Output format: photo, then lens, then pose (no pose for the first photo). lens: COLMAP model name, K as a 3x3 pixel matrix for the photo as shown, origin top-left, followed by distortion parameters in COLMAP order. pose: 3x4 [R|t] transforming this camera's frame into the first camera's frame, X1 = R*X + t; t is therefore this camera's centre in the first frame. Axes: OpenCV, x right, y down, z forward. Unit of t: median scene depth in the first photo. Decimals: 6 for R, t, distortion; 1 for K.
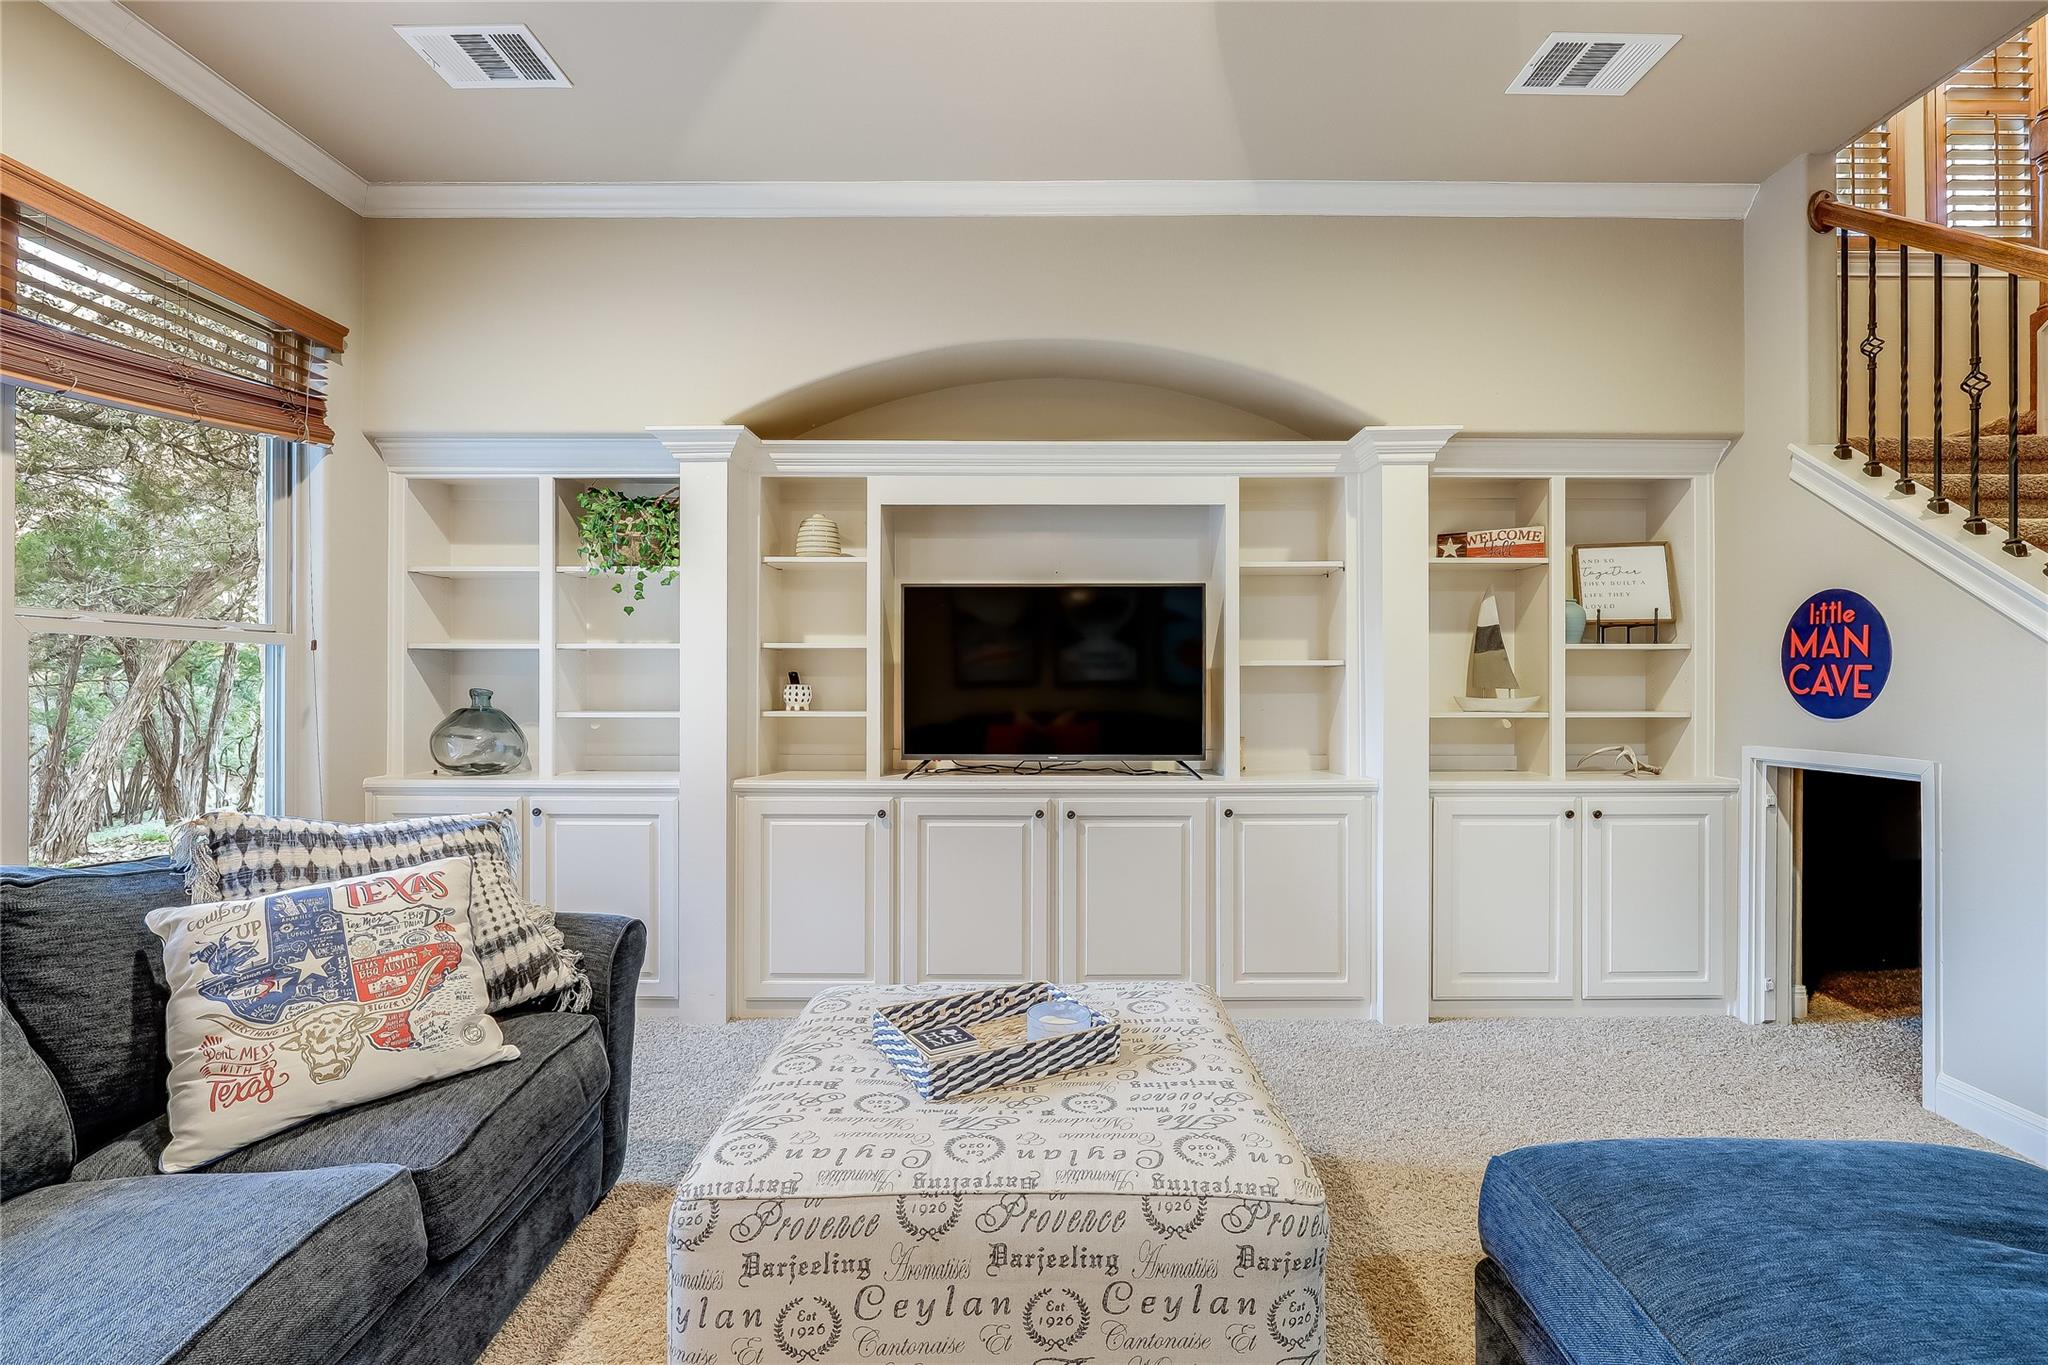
lens RADIAL K [[920.4, 0, 1024.0], [0, 920.4, 682.5], [0, 0, 1]] dist [0.001779, 0.000437]
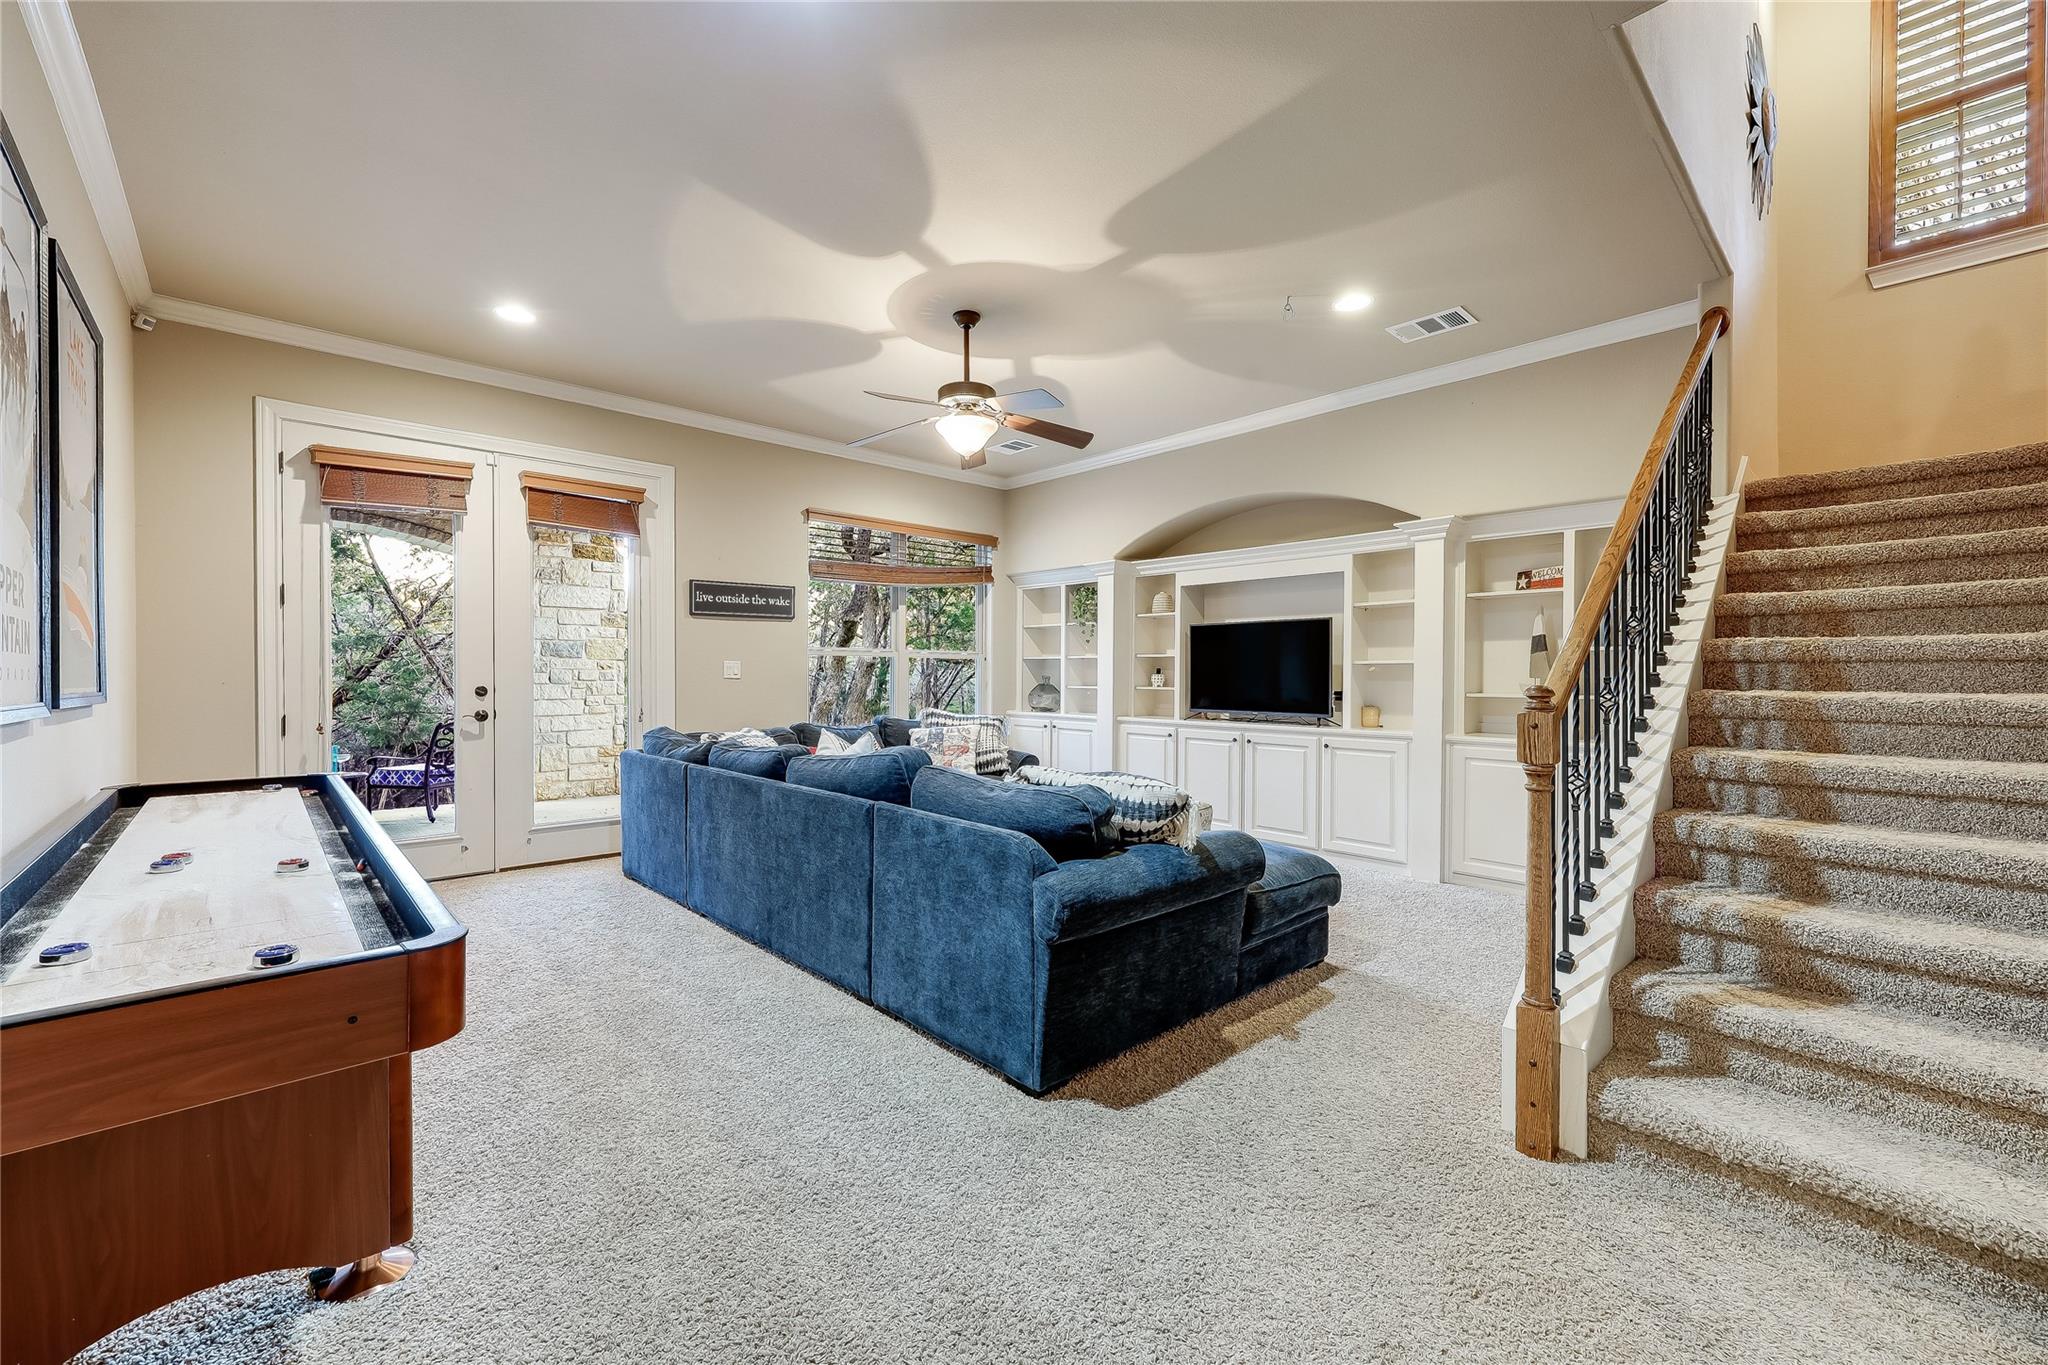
lens RADIAL K [[829.4, 0, 1024.0], [0, 829.4, 682.5], [0, 0, 1]] dist [0.000641, 0.000046]
pose [[0.685752, 0.009838, -0.727769, 0.944854], [-0.008587, 0.999948, 0.005426, 0.014095], [0.727784, 0.002528, 0.685801, -0.515535]]
